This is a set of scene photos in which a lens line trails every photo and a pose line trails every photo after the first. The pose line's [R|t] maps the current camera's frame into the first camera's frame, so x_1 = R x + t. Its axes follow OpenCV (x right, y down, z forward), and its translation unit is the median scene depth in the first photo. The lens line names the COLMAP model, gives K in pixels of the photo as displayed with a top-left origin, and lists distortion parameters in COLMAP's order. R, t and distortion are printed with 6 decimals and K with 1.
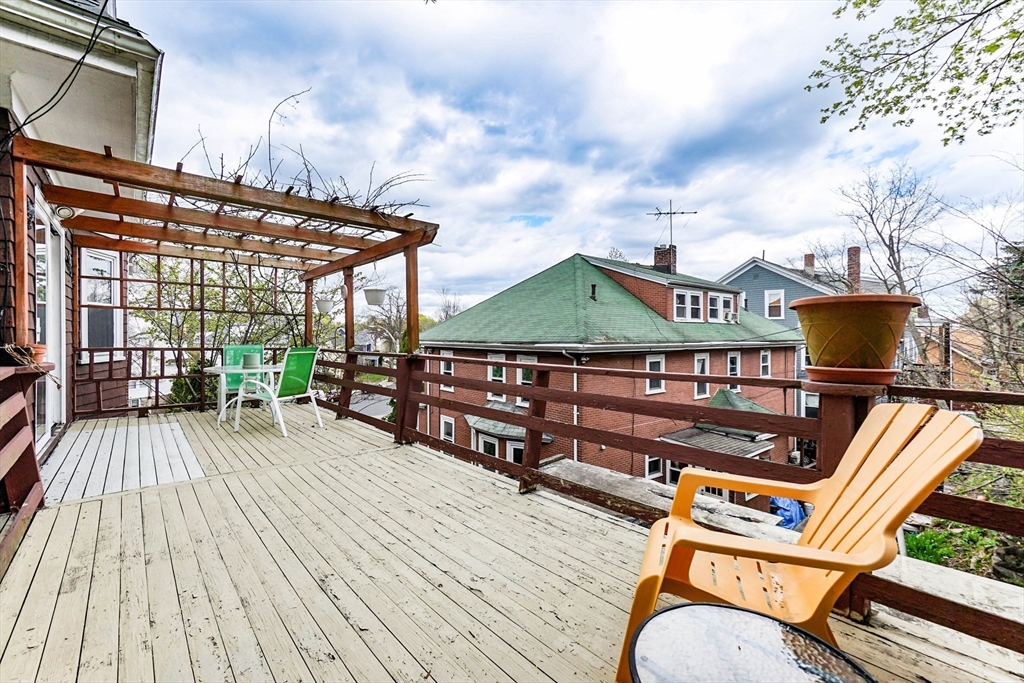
lens RADIAL K [[423.4, 0, 514.7], [0, 423.4, 332.7], [0, 0, 1]] dist [-0.000896, 0.000605]
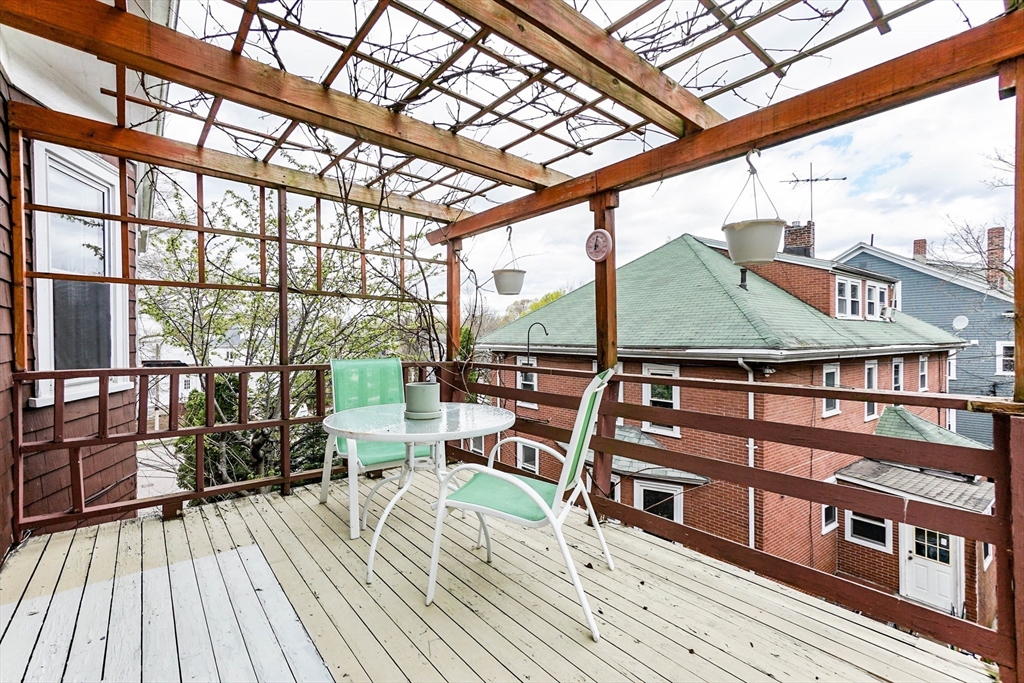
lens RADIAL K [[447.7, 0, 518.0], [0, 447.7, 338.3], [0, 0, 1]] dist [0.001741, 0.001361]
pose [[0.999564, -0.002235, -0.029442, -0.246264], [0.002499, 0.999957, 0.008918, -0.000015], [0.029420, -0.008988, 0.999527, 0.264623]]
